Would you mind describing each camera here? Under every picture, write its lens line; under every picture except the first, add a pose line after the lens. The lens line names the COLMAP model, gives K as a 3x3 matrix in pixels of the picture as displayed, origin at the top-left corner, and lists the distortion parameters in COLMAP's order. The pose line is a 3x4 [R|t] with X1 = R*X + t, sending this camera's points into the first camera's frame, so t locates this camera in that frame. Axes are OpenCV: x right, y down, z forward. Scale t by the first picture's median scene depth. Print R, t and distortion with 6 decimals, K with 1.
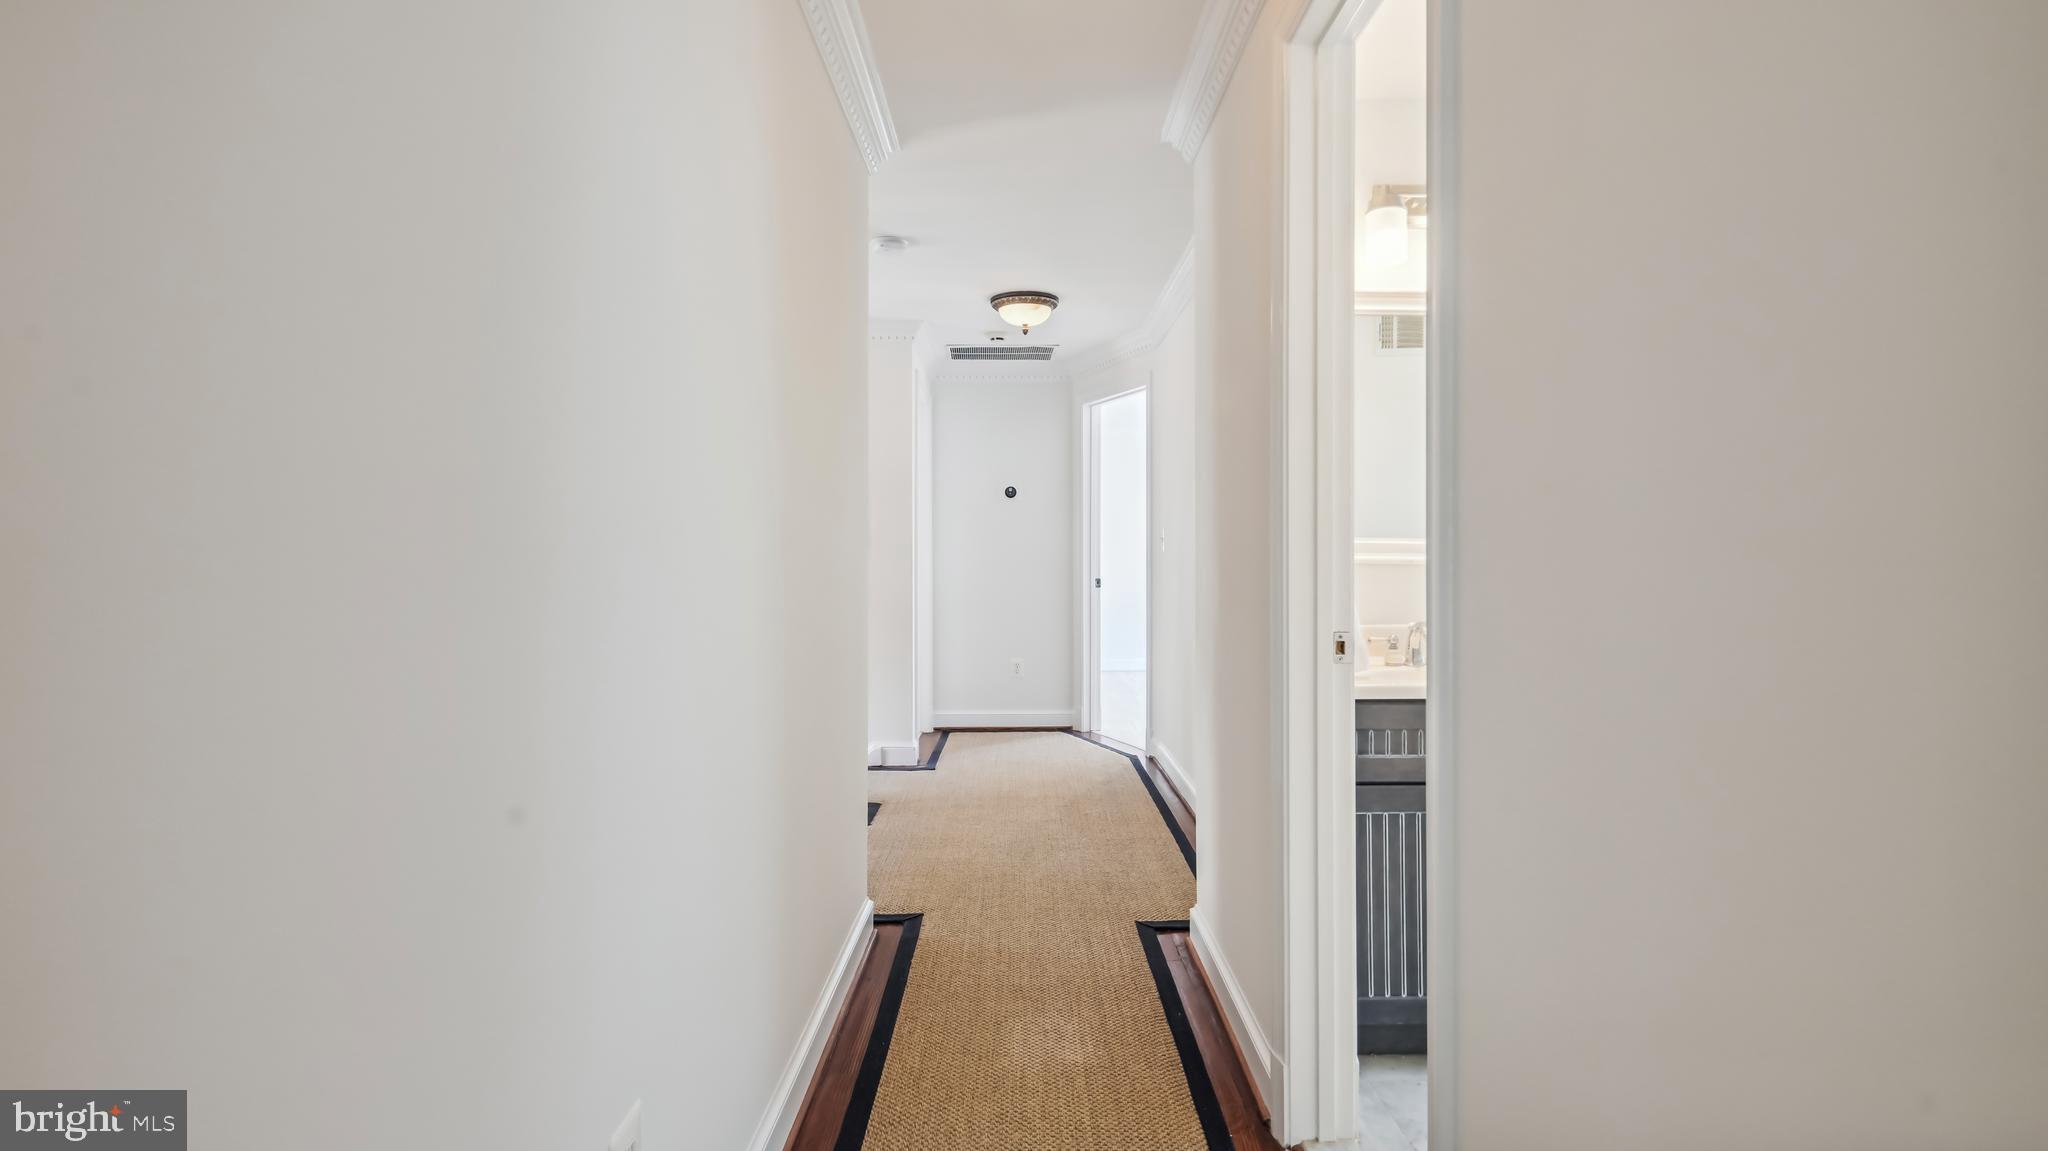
lens RADIAL K [[958.2, 0, 1024.2], [0, 958.2, 566.2], [0, 0, 1]] dist [0.016572, 0.000605]
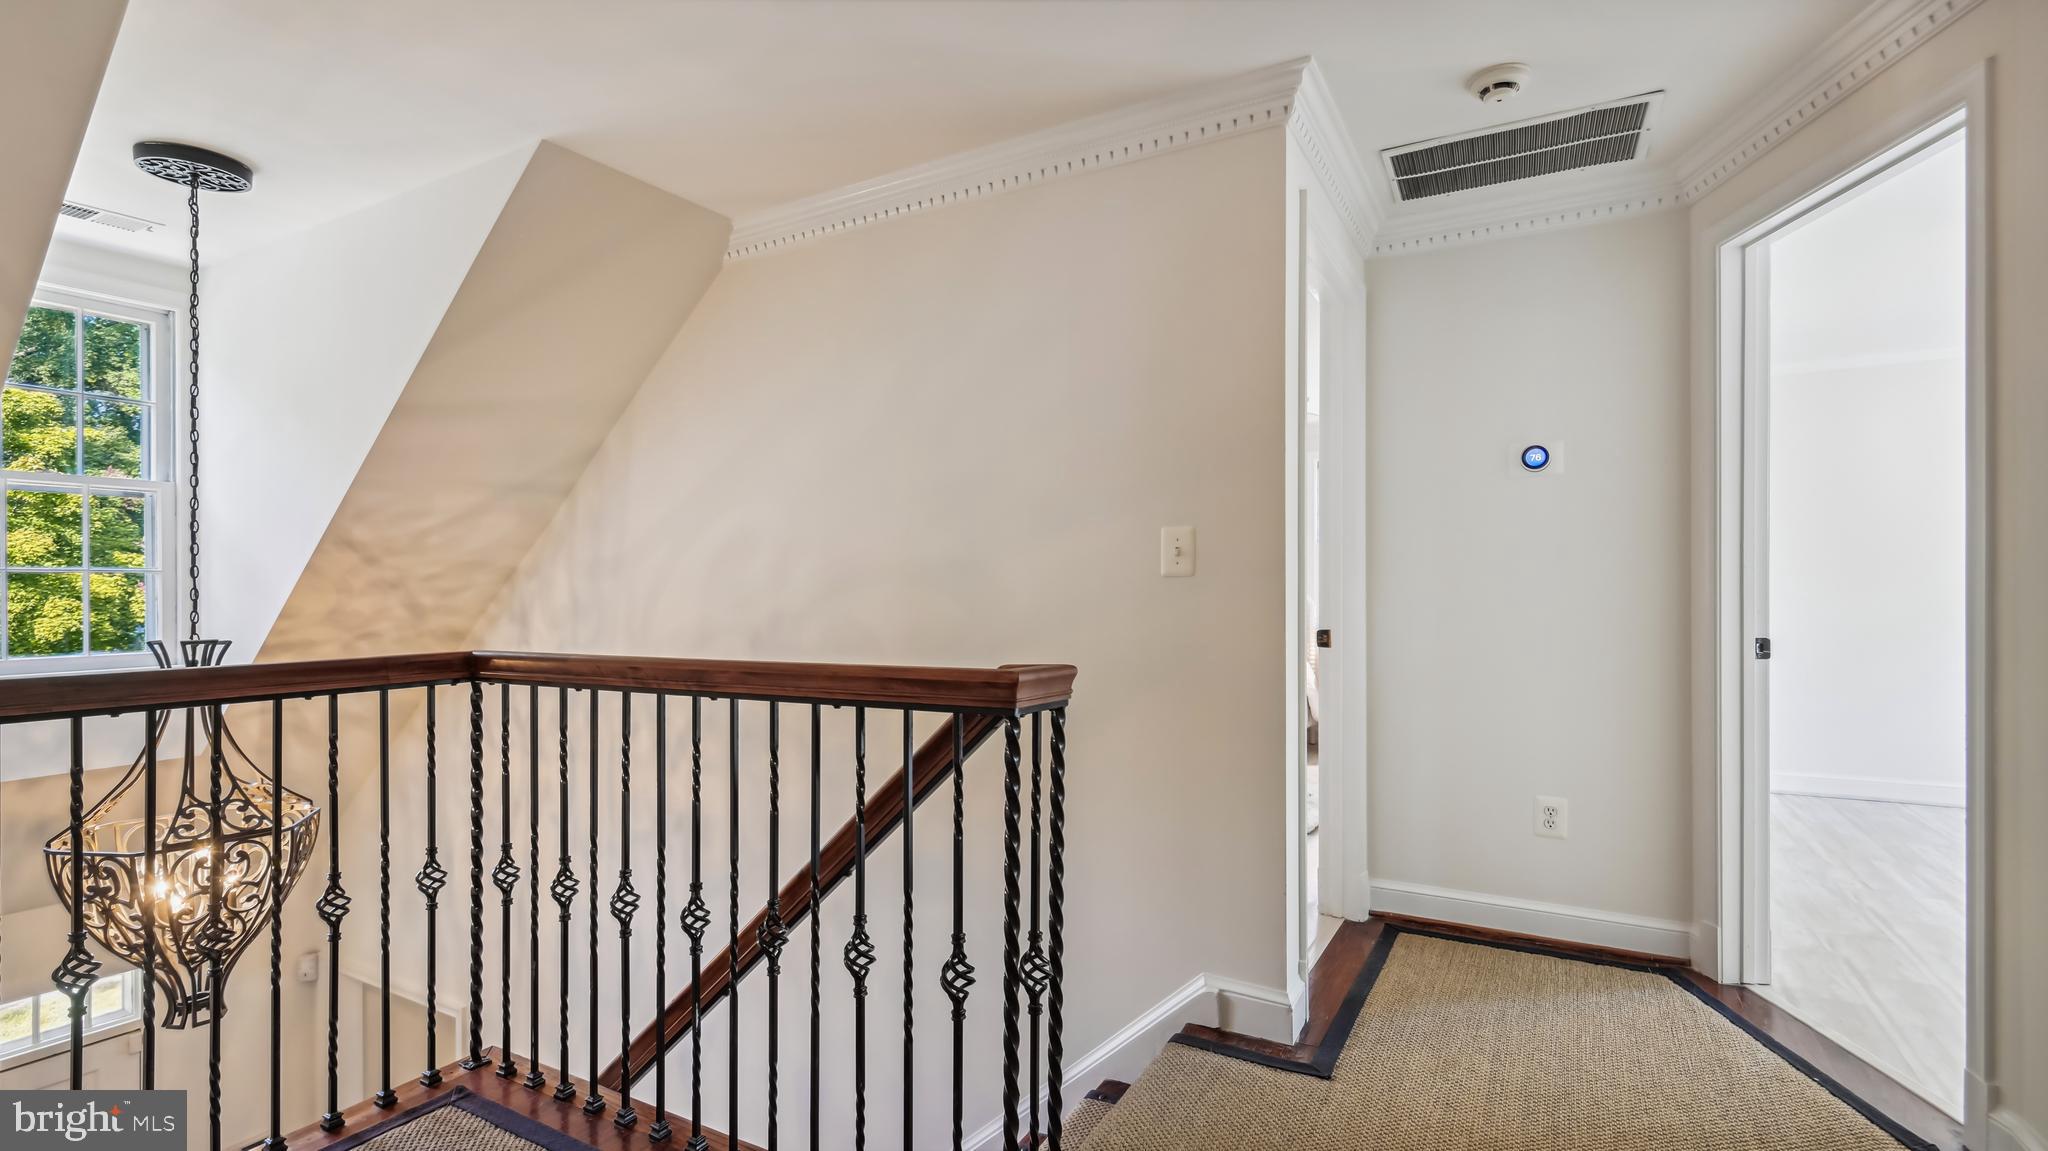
lens RADIAL K [[958.2, 0, 1018.7], [0, 958.2, 588.8], [0, 0, 1]] dist [0.016572, 0.000605]
pose [[0.869748, -0.001749, -0.493492, -0.000778], [-0.003995, 0.999936, -0.010586, -0.003875], [0.493479, 0.011179, 0.869686, 0.453479]]
